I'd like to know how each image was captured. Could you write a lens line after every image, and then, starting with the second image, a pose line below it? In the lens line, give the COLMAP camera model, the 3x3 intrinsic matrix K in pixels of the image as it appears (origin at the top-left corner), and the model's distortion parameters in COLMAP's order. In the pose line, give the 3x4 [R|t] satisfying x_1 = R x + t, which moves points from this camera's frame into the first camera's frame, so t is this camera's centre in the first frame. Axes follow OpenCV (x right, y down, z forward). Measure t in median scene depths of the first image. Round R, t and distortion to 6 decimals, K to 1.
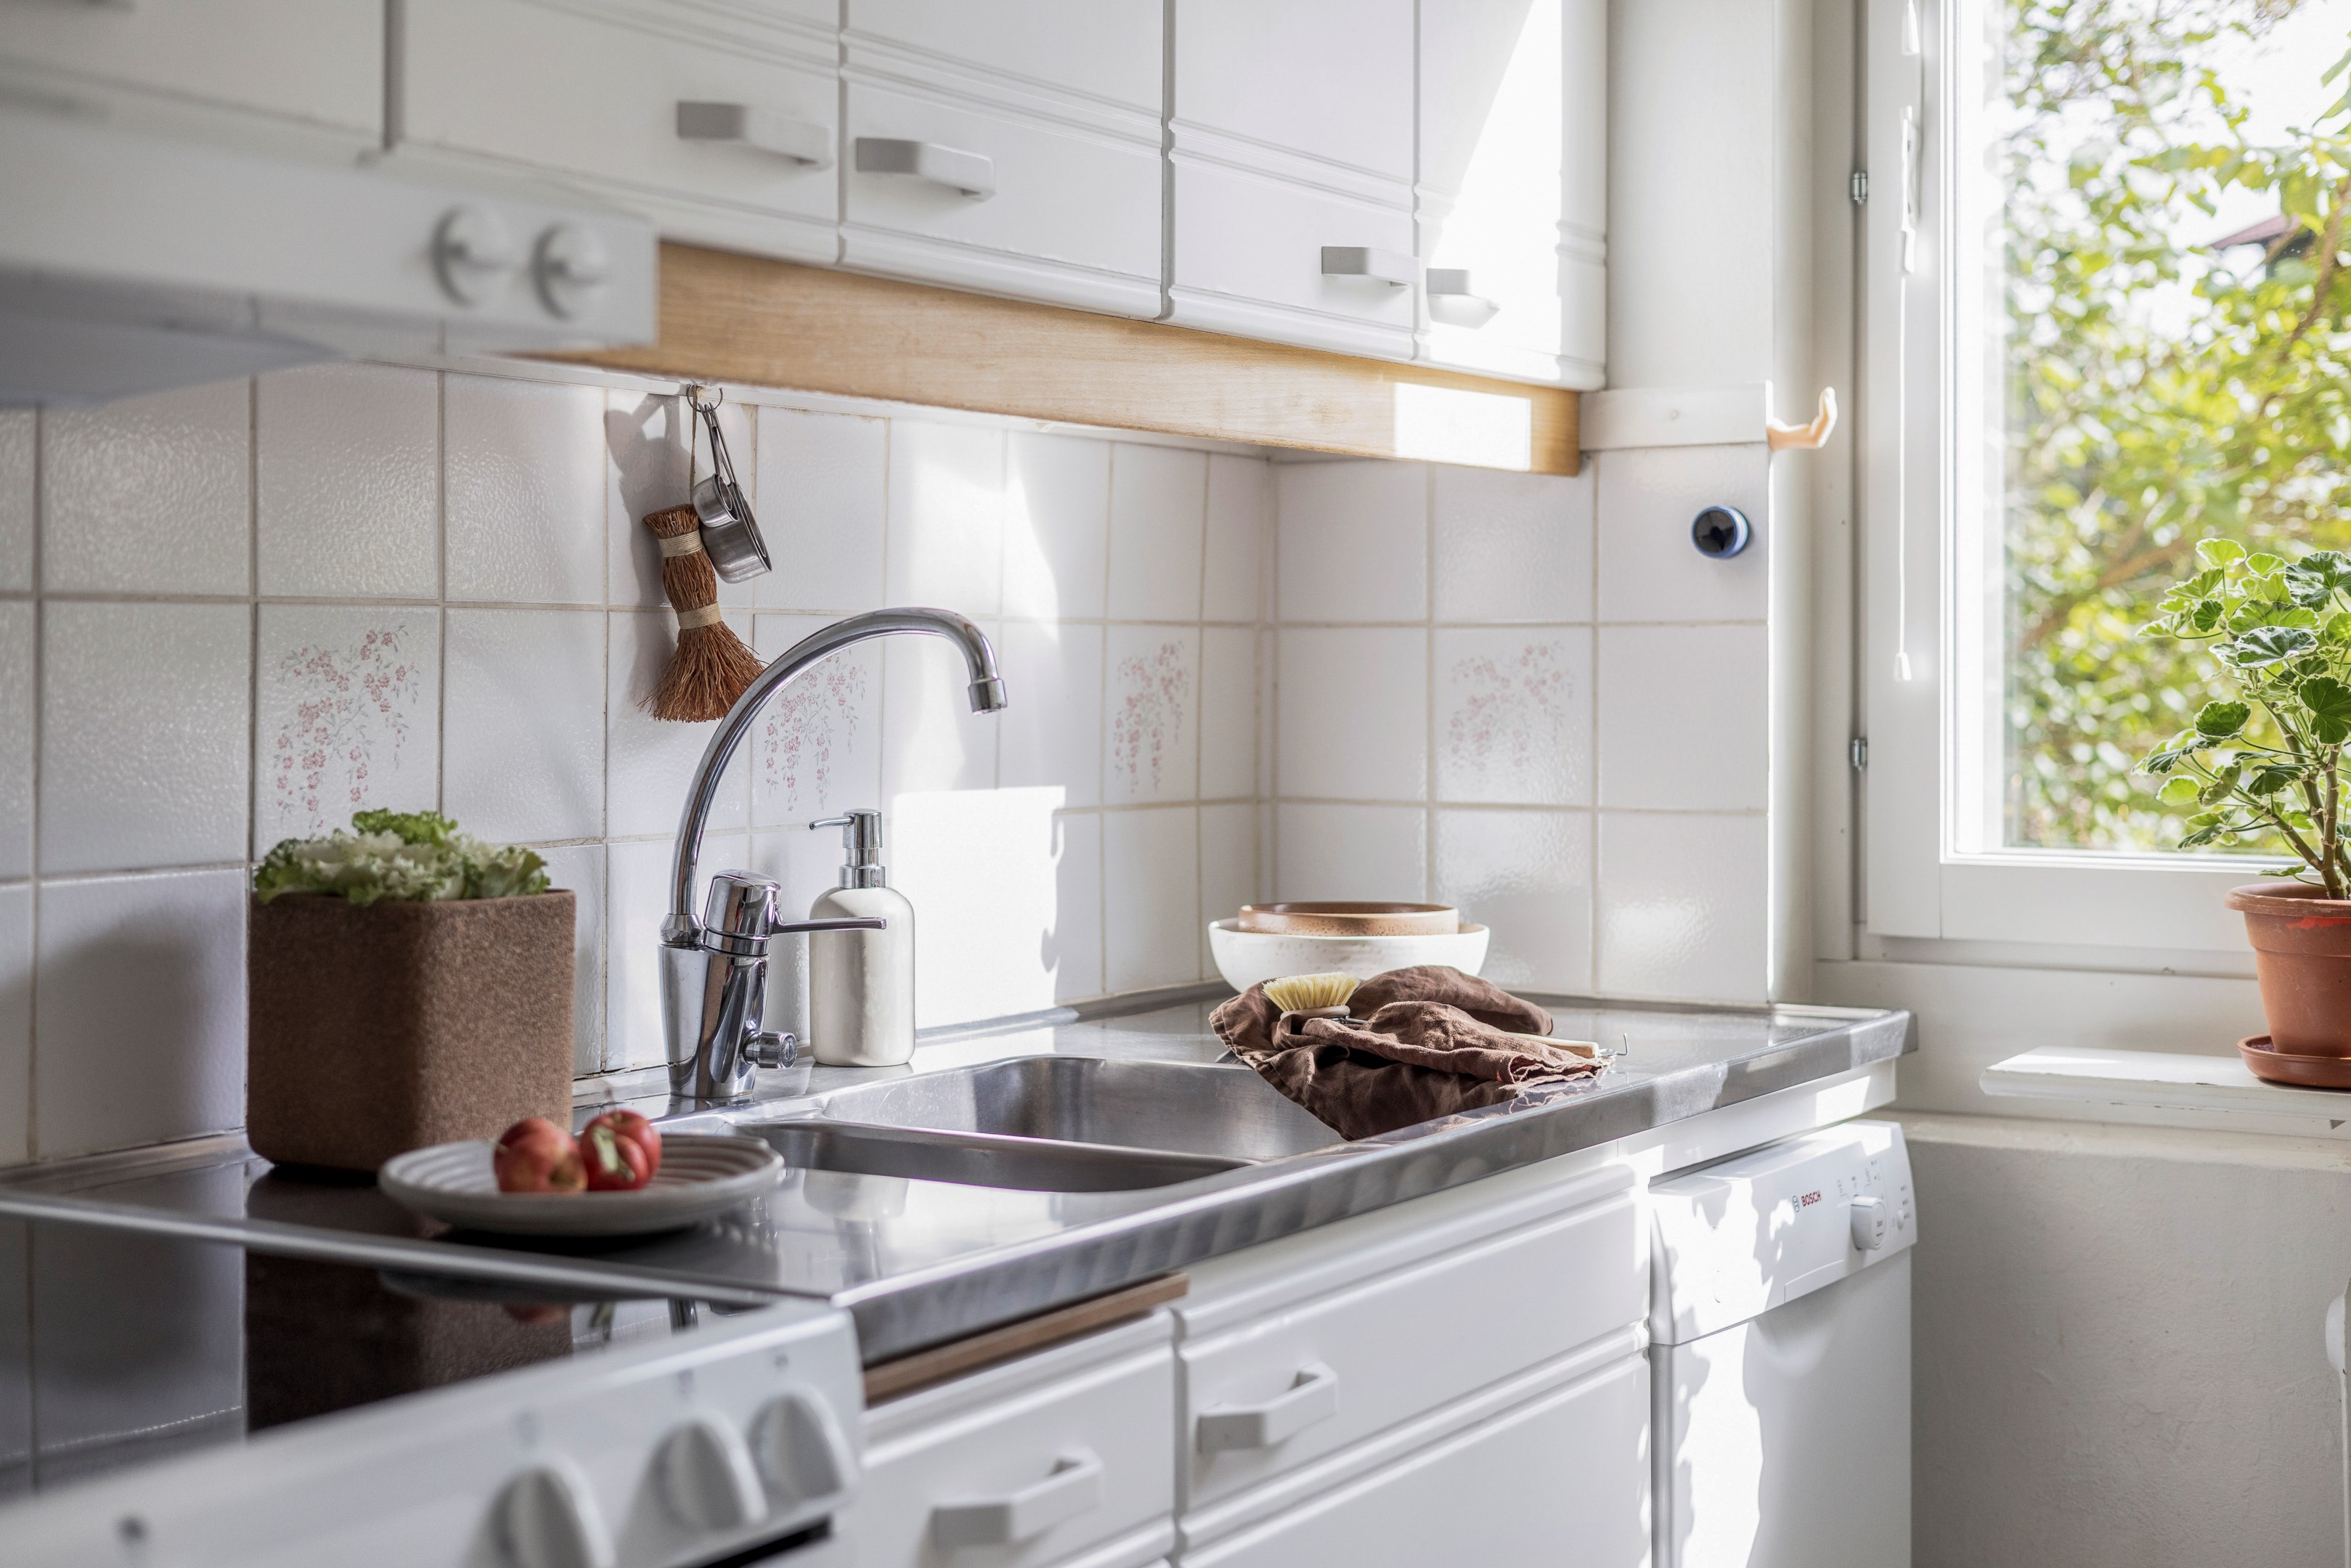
lens RADIAL K [[3517.2, 0, 1168.5], [0, 3517.2, 605.6], [0, 0, 1]] dist [0.005852, -0.005353]
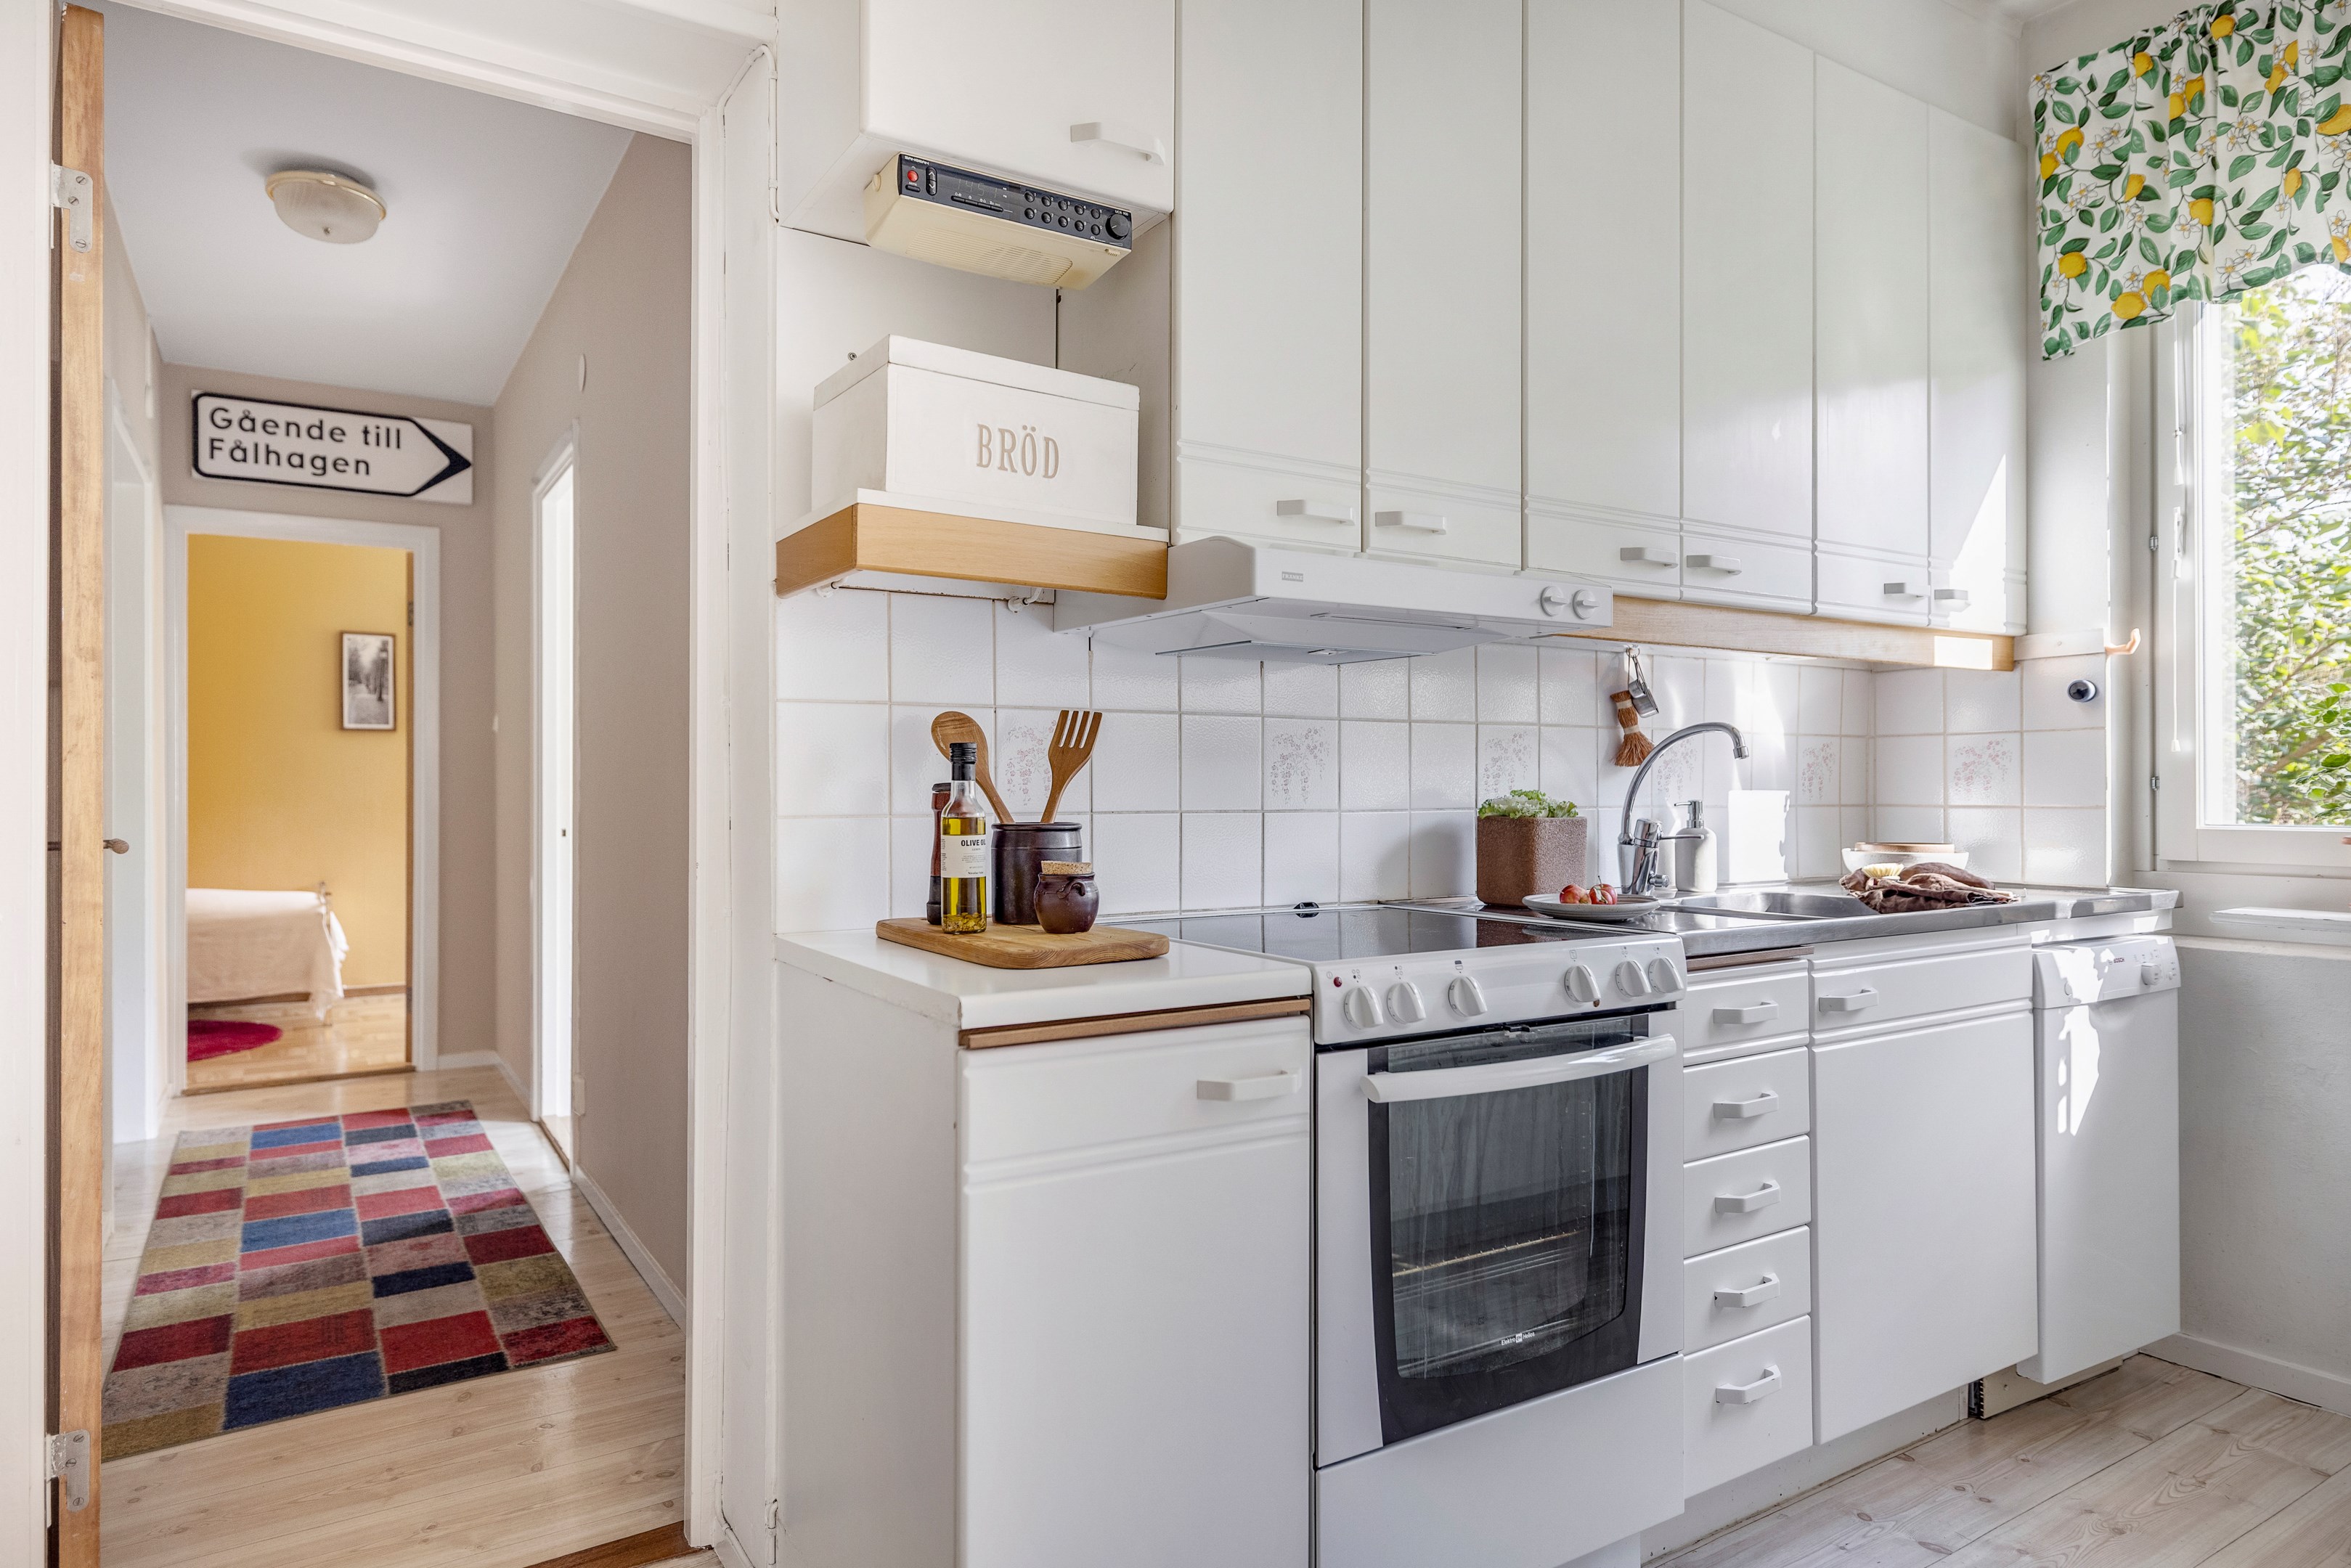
lens RADIAL K [[1375.4, 0, 1091.0], [0, 1375.4, 775.4], [0, 0, 1]] dist [-0.001854, -0.002016]
pose [[0.872195, -0.005890, -0.489122, 0.029439], [0.010042, 0.999932, 0.005865, 0.029436], [0.489054, -0.010027, 0.872196, -0.185138]]
